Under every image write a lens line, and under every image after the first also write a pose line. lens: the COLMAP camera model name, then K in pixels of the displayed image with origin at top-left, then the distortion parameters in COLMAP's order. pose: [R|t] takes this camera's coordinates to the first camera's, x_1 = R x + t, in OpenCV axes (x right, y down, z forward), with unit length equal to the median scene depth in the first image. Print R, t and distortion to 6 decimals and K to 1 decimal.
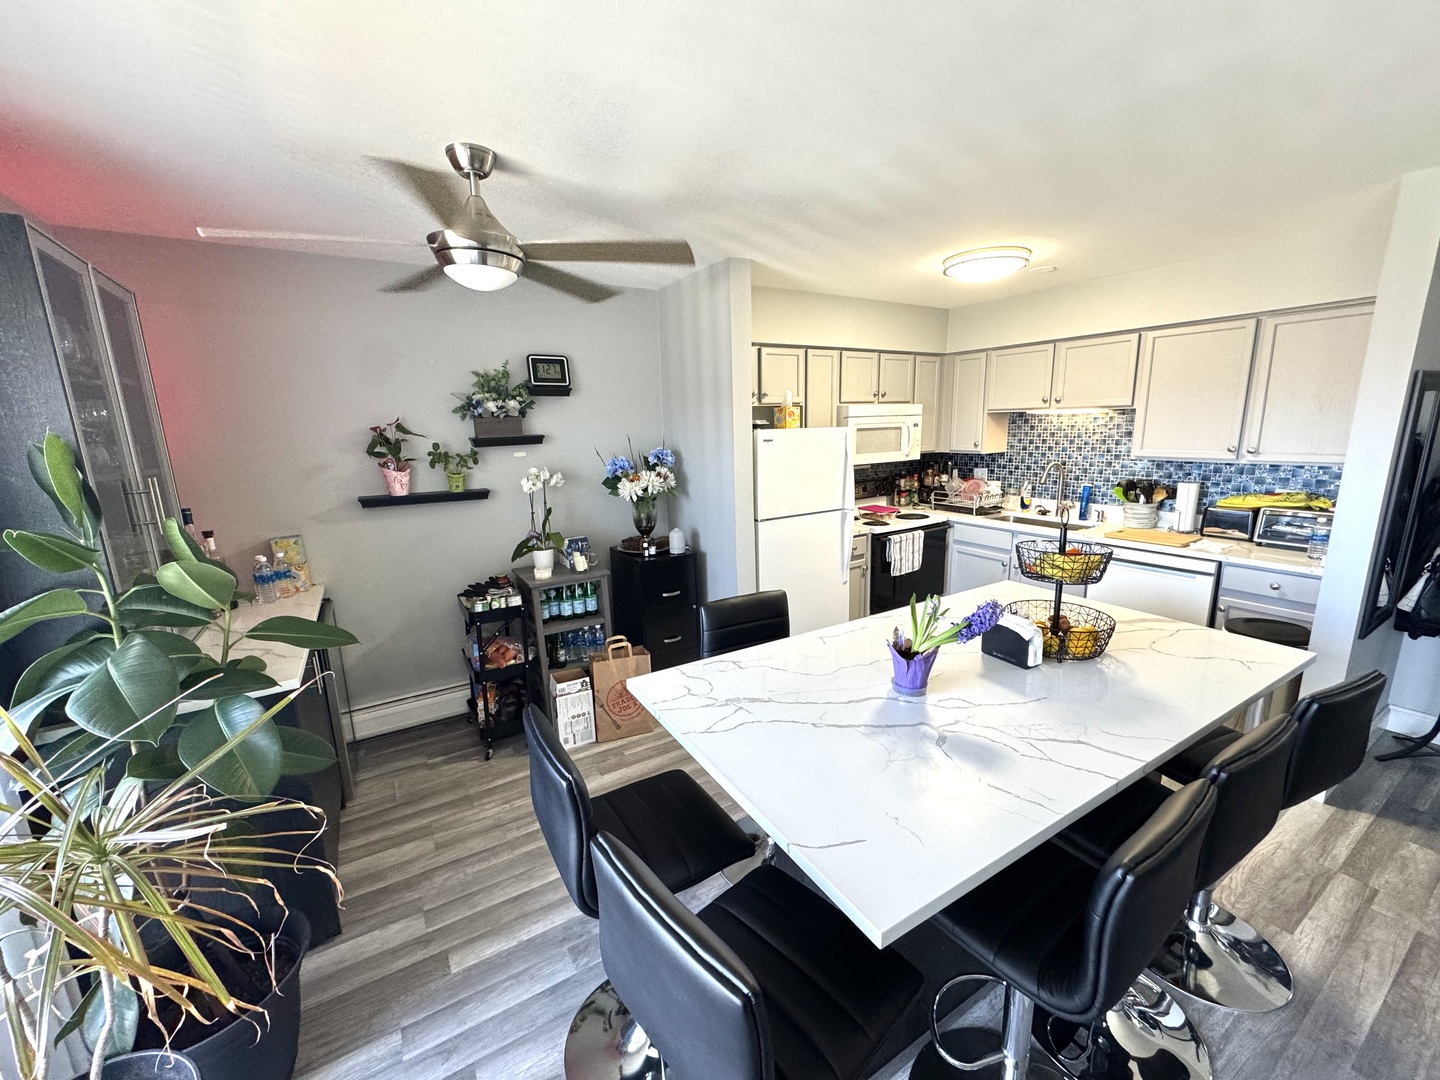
lens RADIAL K [[573.6, 0, 716.1], [0, 573.6, 542.7], [0, 0, 1]] dist [-0.002483, -0.000037]
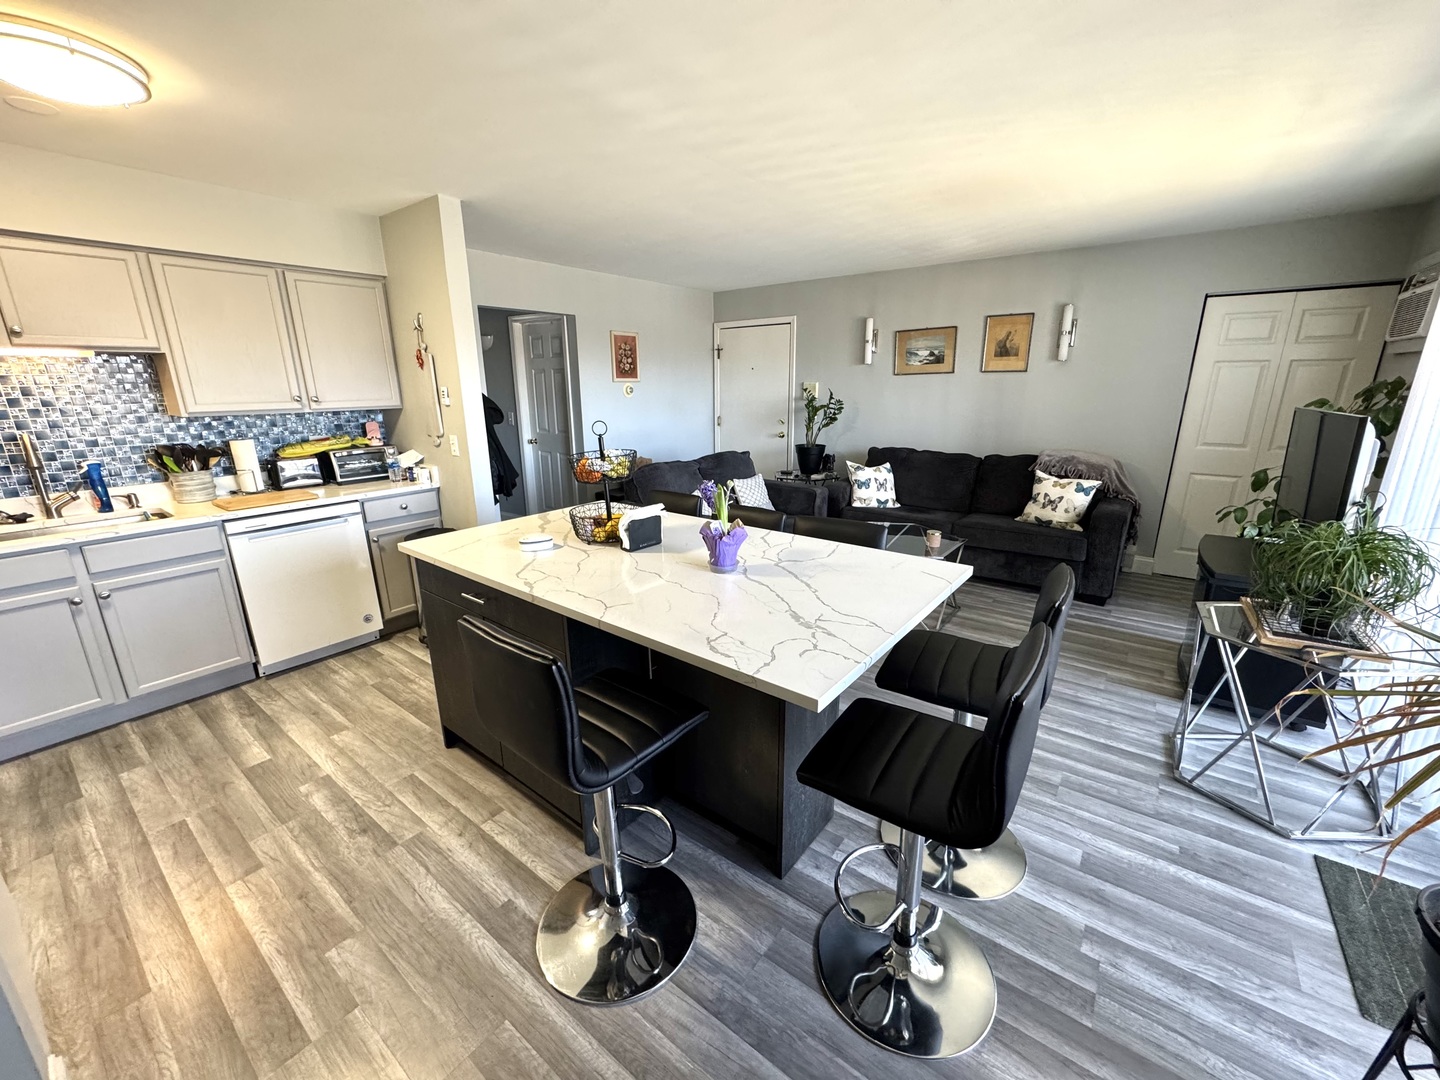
lens RADIAL K [[573.6, 0, 722.4], [0, 573.6, 538.4], [0, 0, 1]] dist [-0.002483, -0.000037]
pose [[-0.378782, -0.213924, 0.900422, -0.284090], [0.208990, 0.928017, 0.308397, -0.067334], [-0.901580, 0.304994, -0.306808, 0.532812]]
